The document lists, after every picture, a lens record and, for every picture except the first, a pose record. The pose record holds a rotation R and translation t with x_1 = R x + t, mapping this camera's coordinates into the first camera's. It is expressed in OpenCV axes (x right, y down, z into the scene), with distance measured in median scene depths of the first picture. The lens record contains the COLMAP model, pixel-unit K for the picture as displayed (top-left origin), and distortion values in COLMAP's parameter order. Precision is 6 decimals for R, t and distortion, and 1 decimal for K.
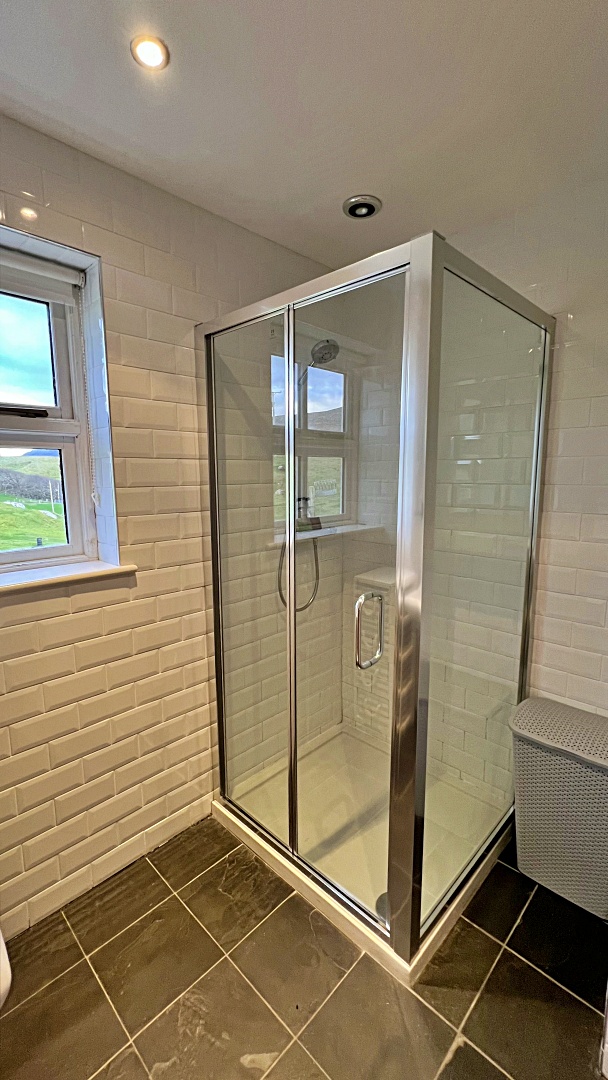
lens RADIAL K [[458.6, 0, 304.0], [0, 458.6, 540.0], [0, 0, 1]] dist [0.001128, 0.000252]
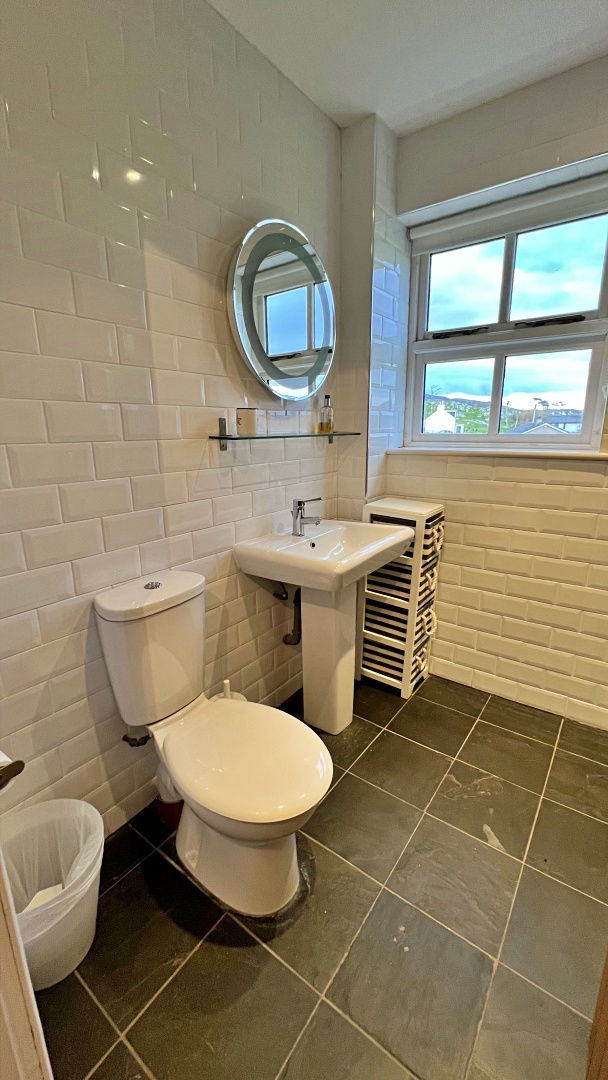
lens RADIAL K [[431.7, 0, 304.0], [0, 431.7, 540.0], [0, 0, 1]] dist [0.000268, 0.000331]
pose [[0.132472, 0.244583, -0.960536, 0.552714], [-0.134409, 0.964559, 0.227071, 0.122478], [0.982031, 0.099024, 0.160652, 0.175169]]
